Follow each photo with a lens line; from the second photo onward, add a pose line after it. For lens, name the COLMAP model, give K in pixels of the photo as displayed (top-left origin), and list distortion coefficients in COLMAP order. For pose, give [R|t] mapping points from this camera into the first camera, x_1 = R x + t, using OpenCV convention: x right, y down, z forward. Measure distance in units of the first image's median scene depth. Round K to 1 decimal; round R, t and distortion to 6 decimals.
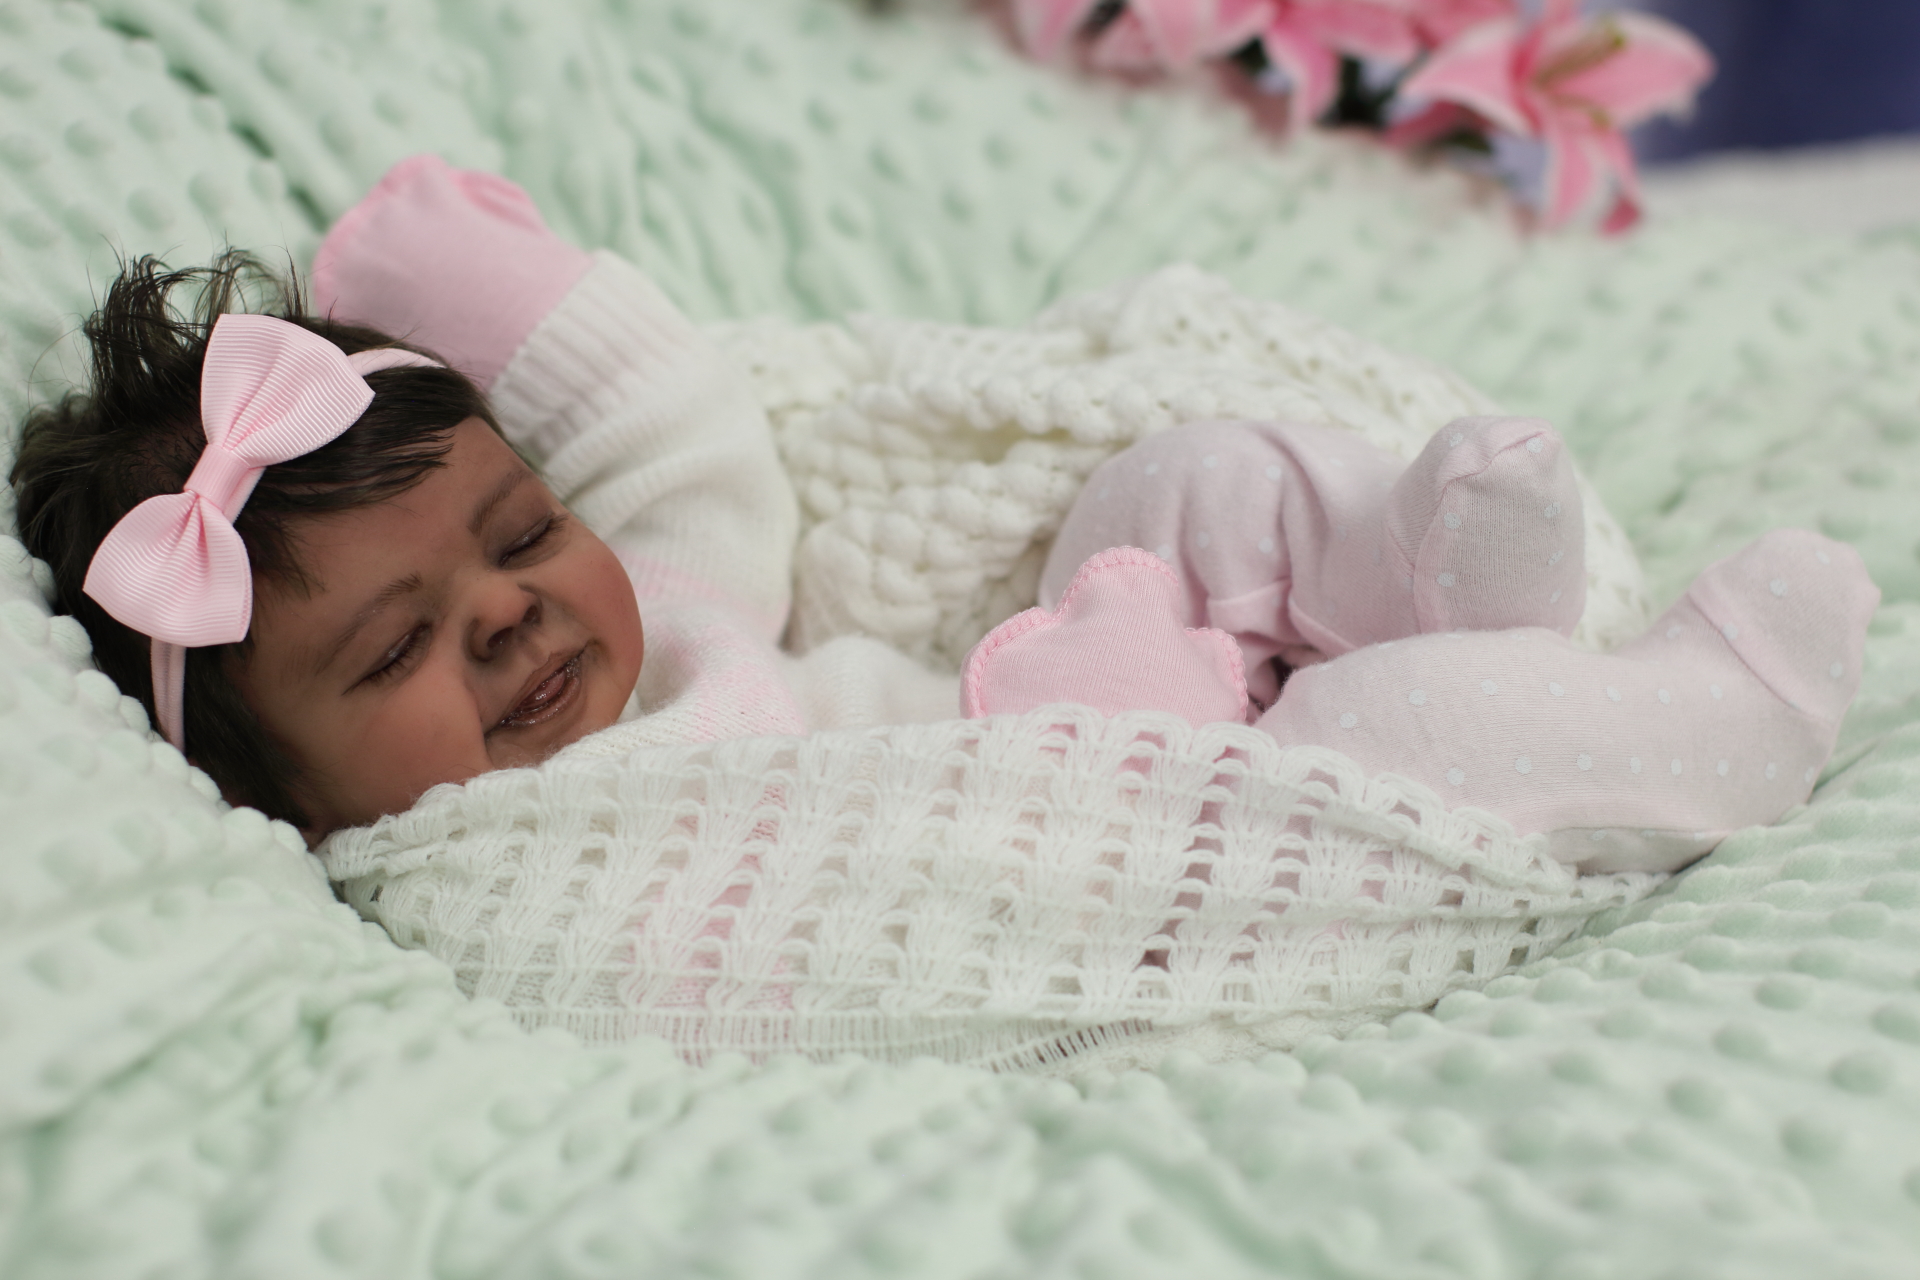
lens RADIAL K [[4305.4, 0, 960.0], [0, 4305.4, 640.0], [0, 0, 1]] dist [-0.157545, 0.097015]
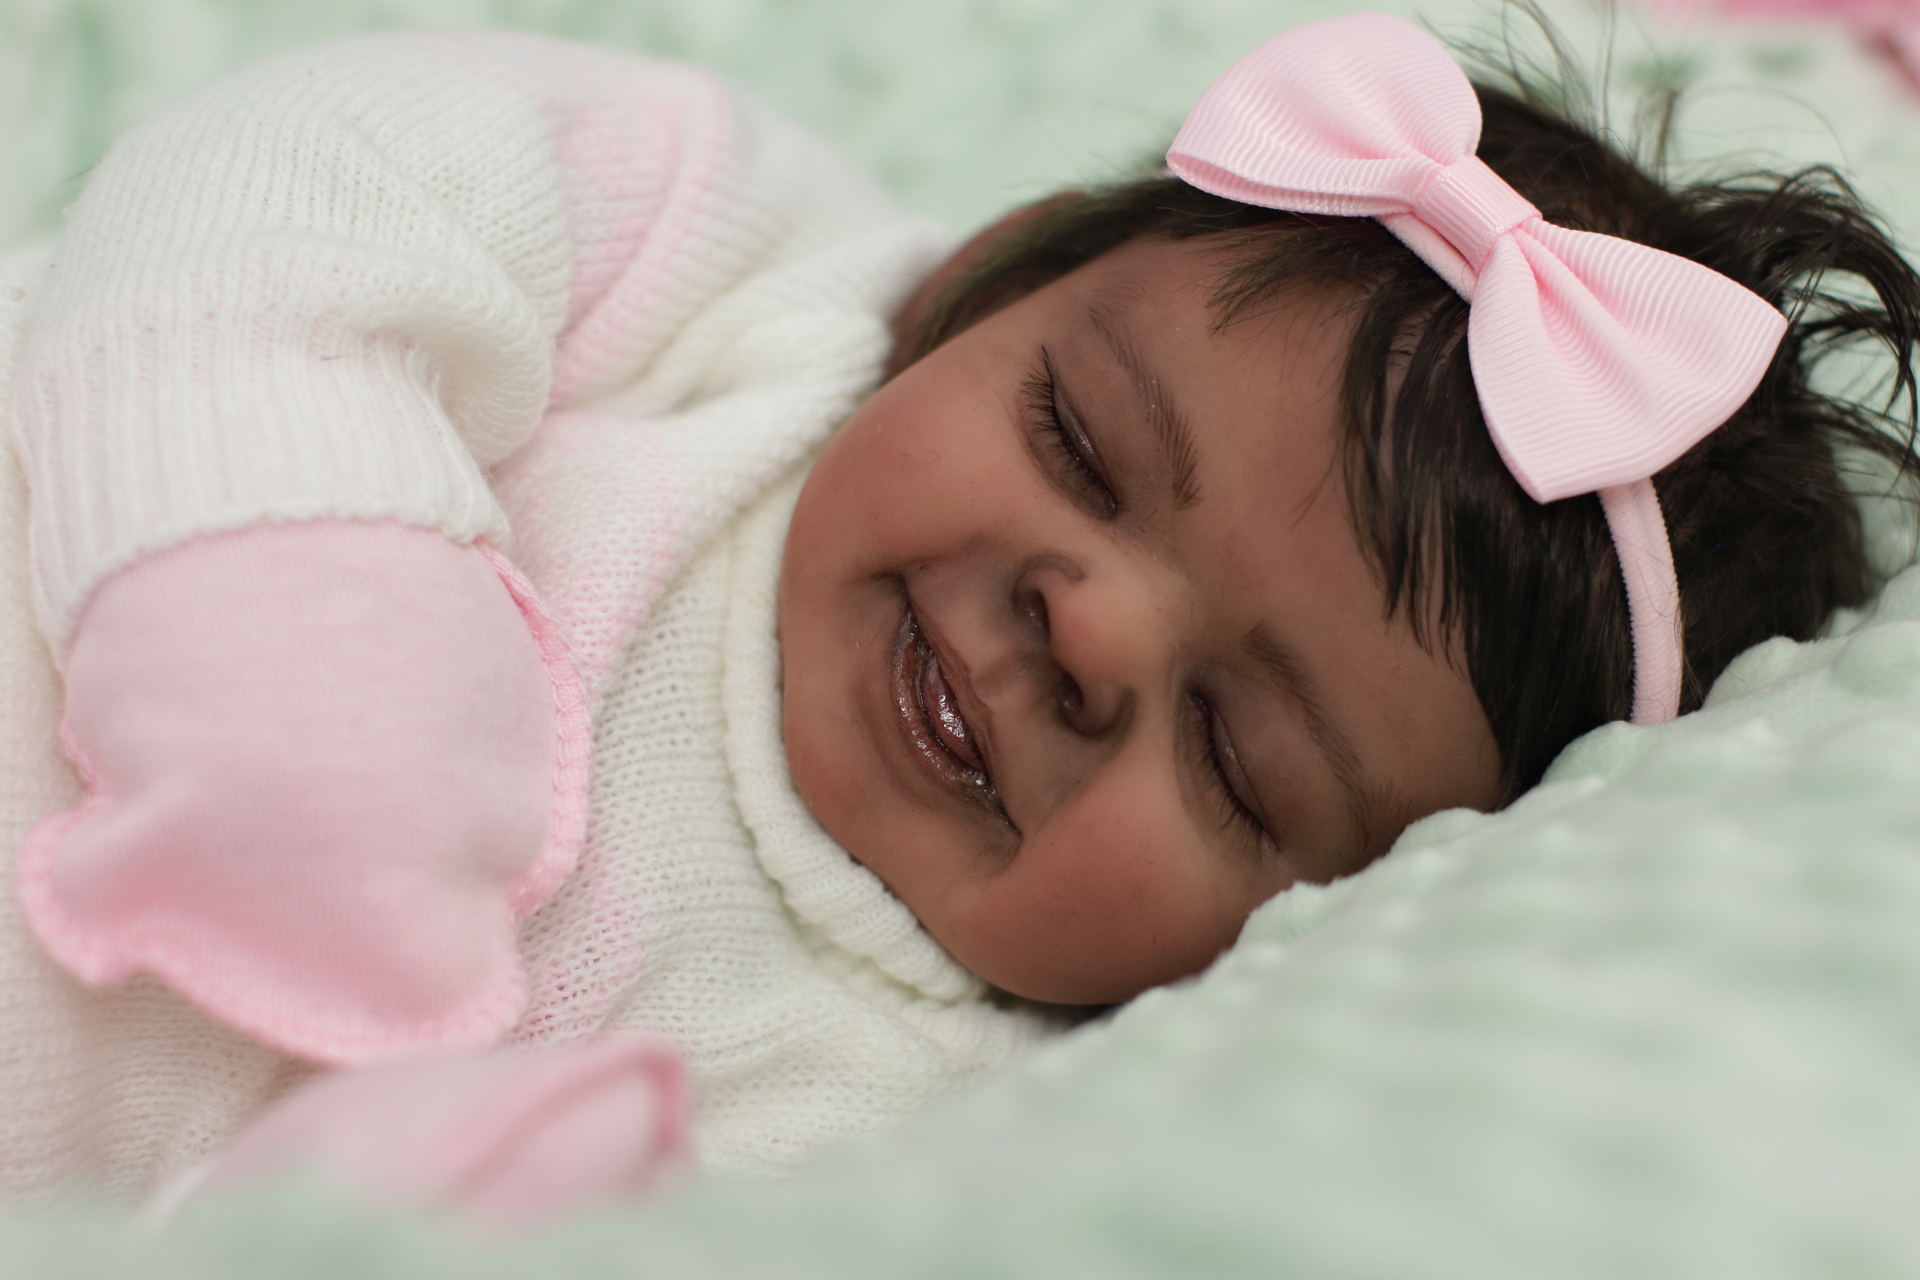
lens RADIAL K [[4376.9, 0, 960.0], [0, 4376.9, 640.0], [0, 0, 1]] dist [-0.178723, 0.147209]
pose [[-0.379812, 0.813413, -0.440569, 0.139259], [-0.888565, -0.188333, 0.418310, -0.220582], [0.257285, 0.550354, 0.794302, 0.569760]]
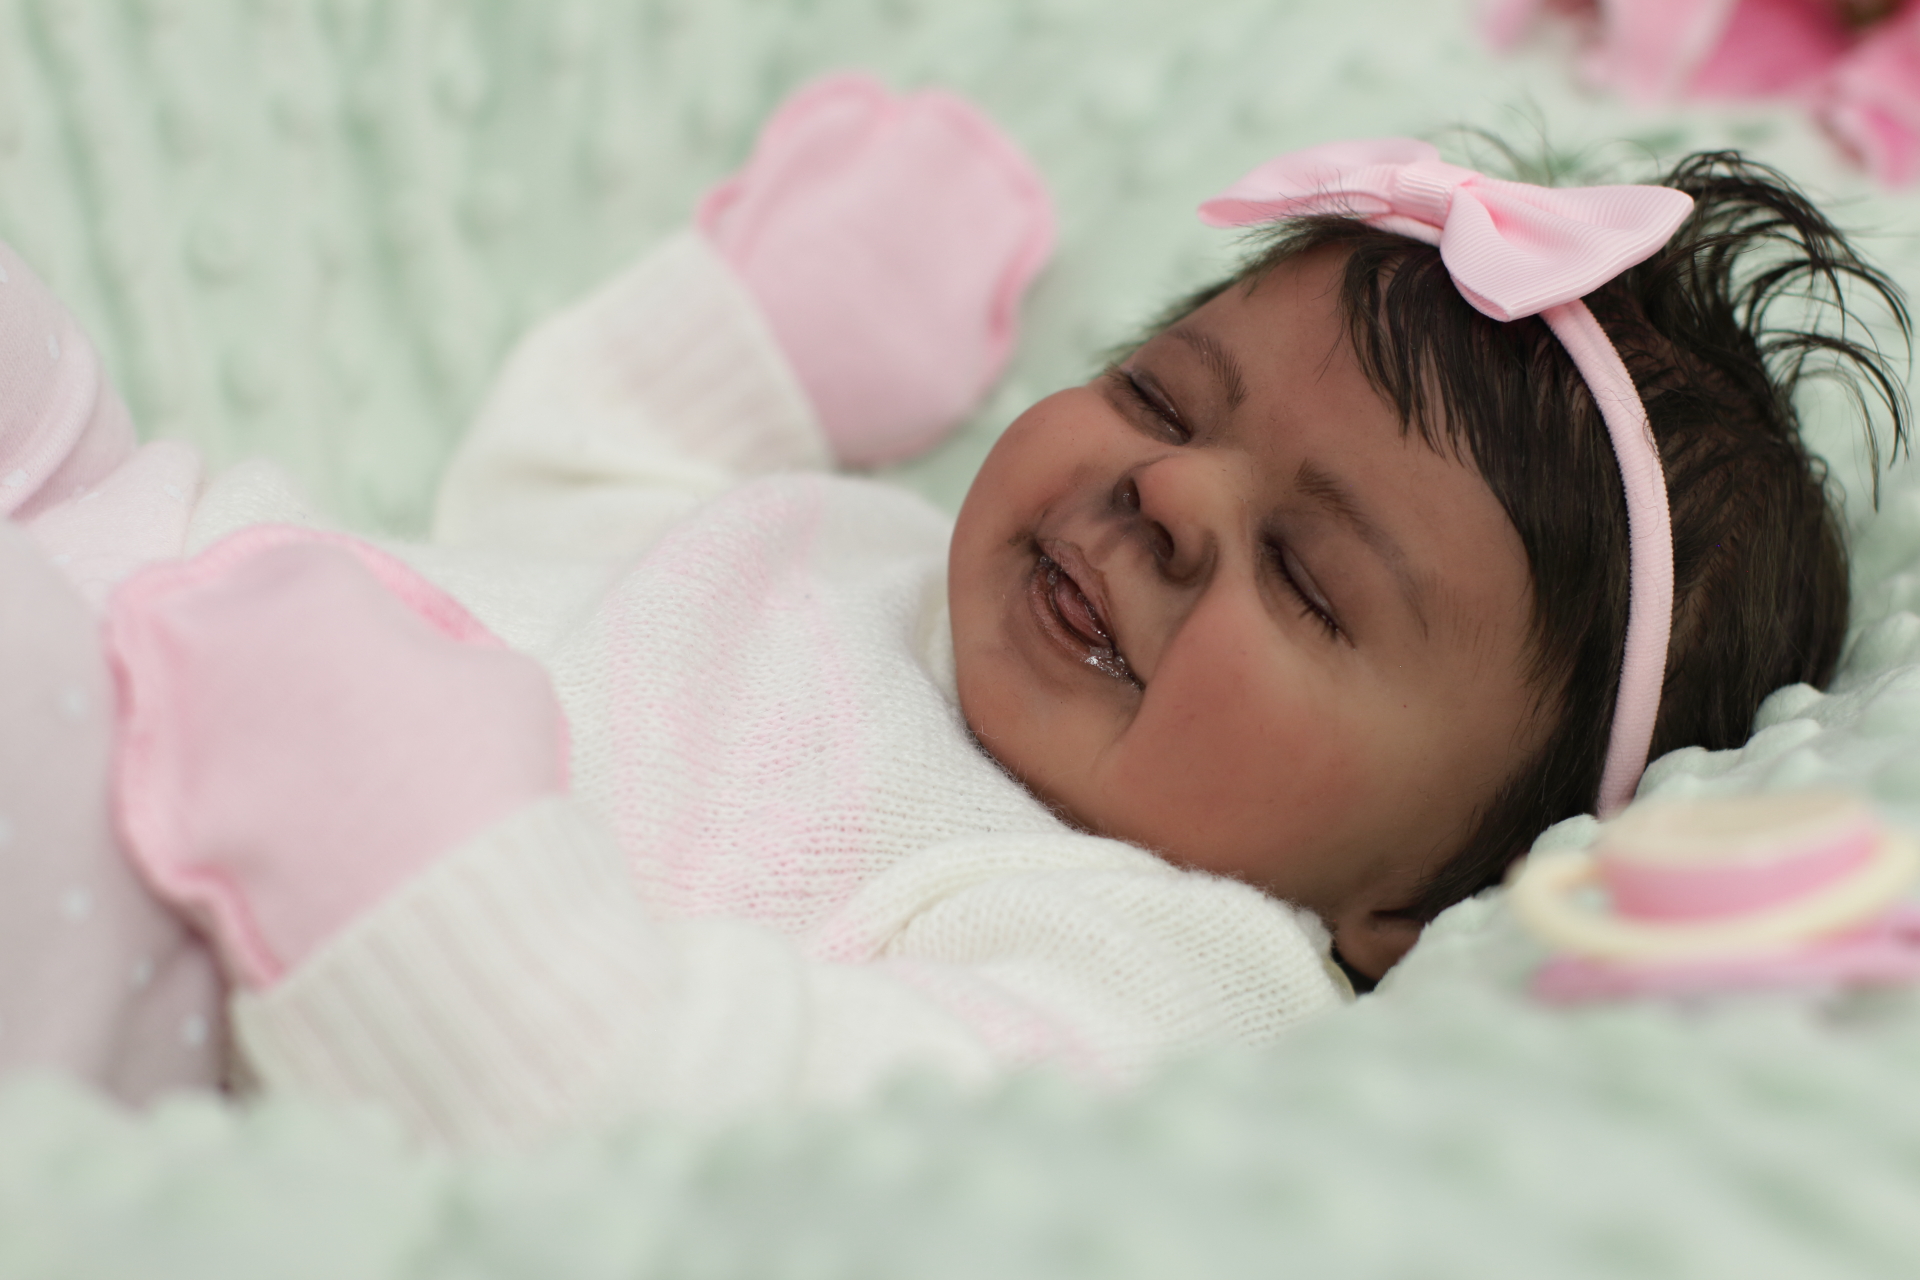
lens RADIAL K [[4376.9, 0, 960.0], [0, 4376.9, 640.0], [0, 0, 1]] dist [-0.178723, 0.147209]
pose [[-0.367307, 0.552982, -0.747861, 0.421980], [-0.826120, 0.175459, 0.535480, -0.337801], [0.427330, 0.814509, 0.392383, 0.745001]]
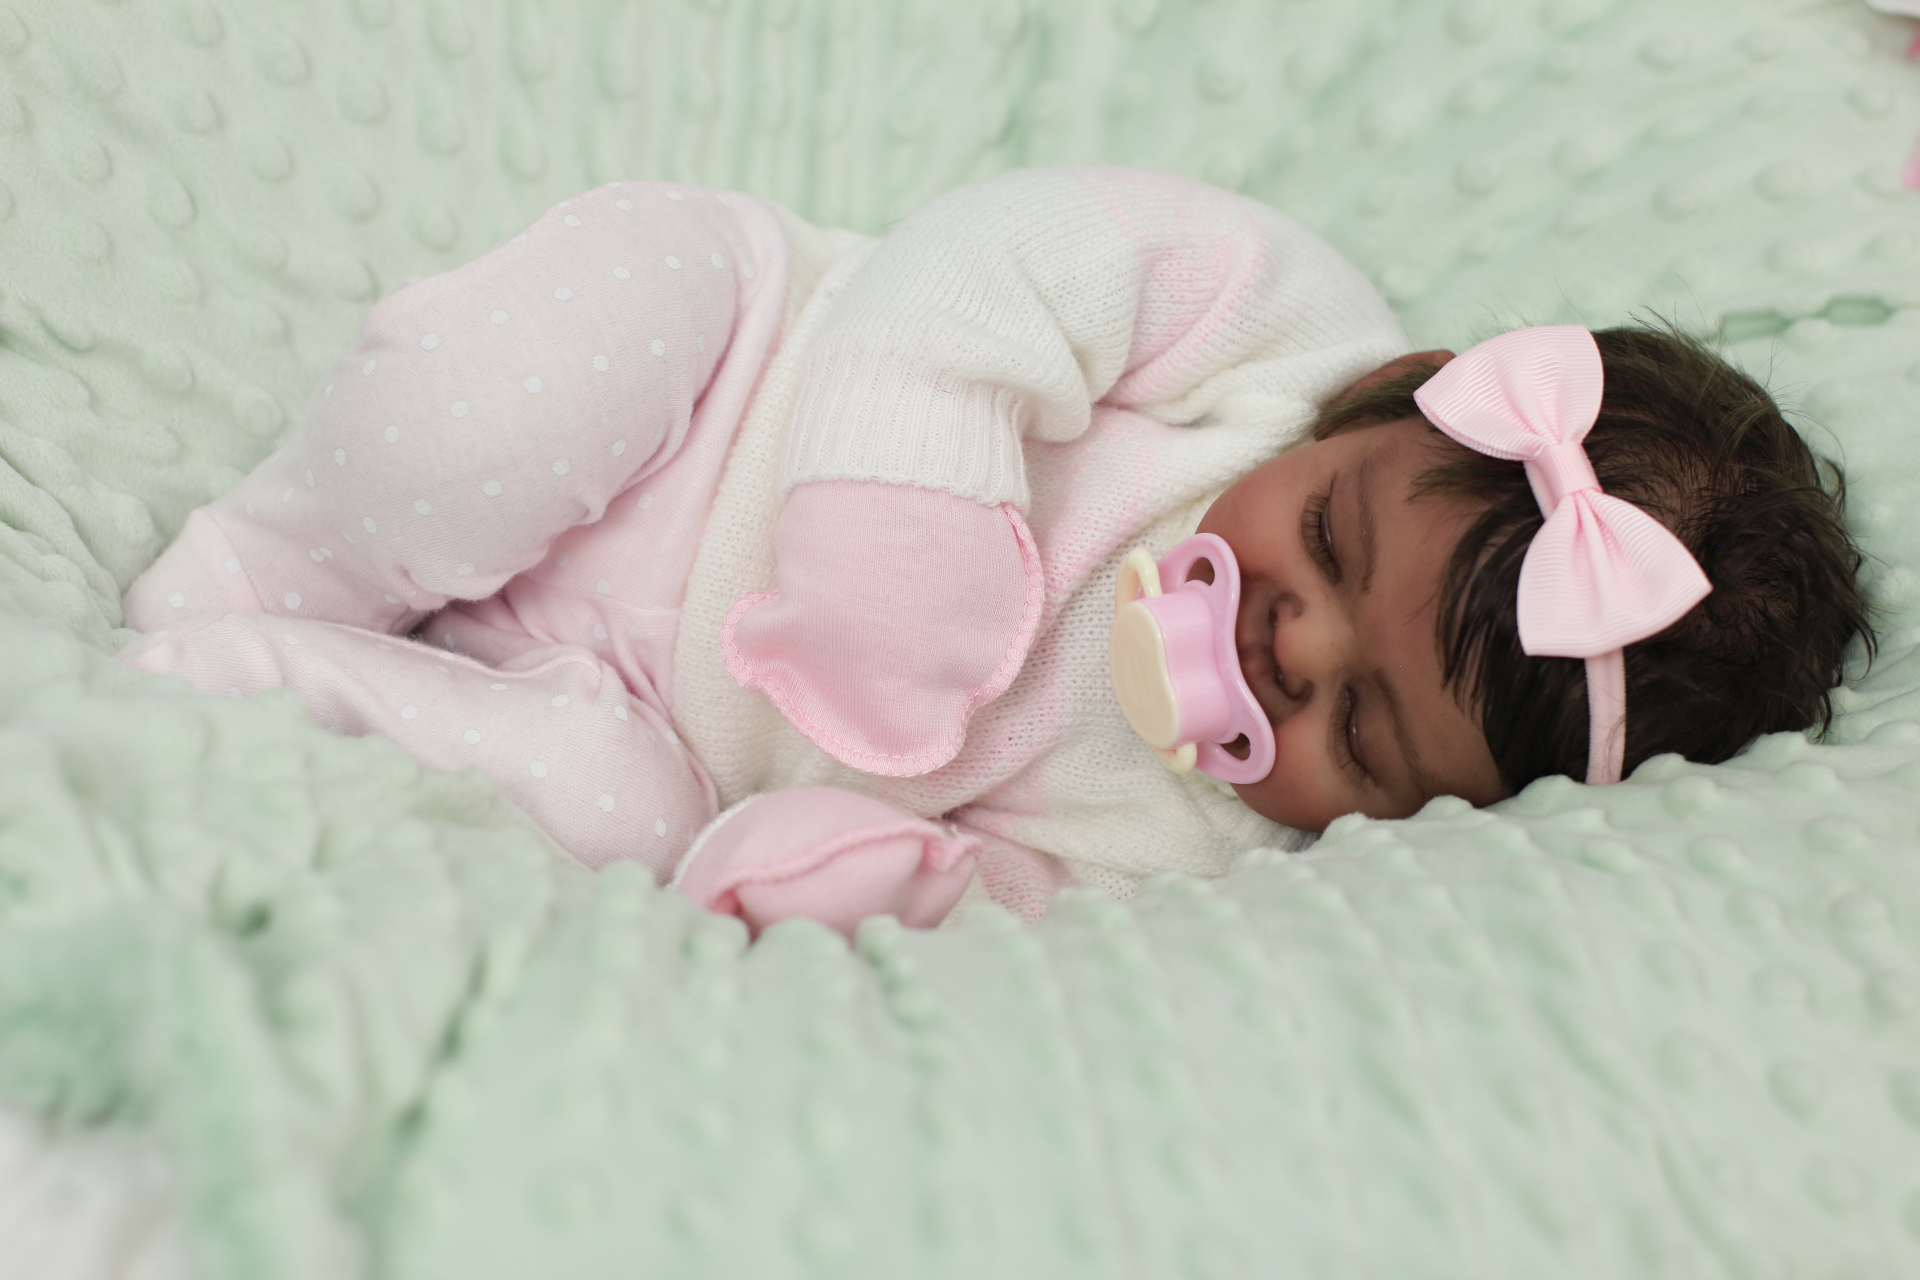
lens RADIAL K [[4305.4, 0, 960.0], [0, 4305.4, 640.0], [0, 0, 1]] dist [-0.157545, 0.097015]
pose [[-0.681867, 0.728617, -0.064616, 0.005911], [-0.585530, -0.490740, 0.645236, -0.588311], [0.438420, 0.477799, 0.761246, 0.233264]]
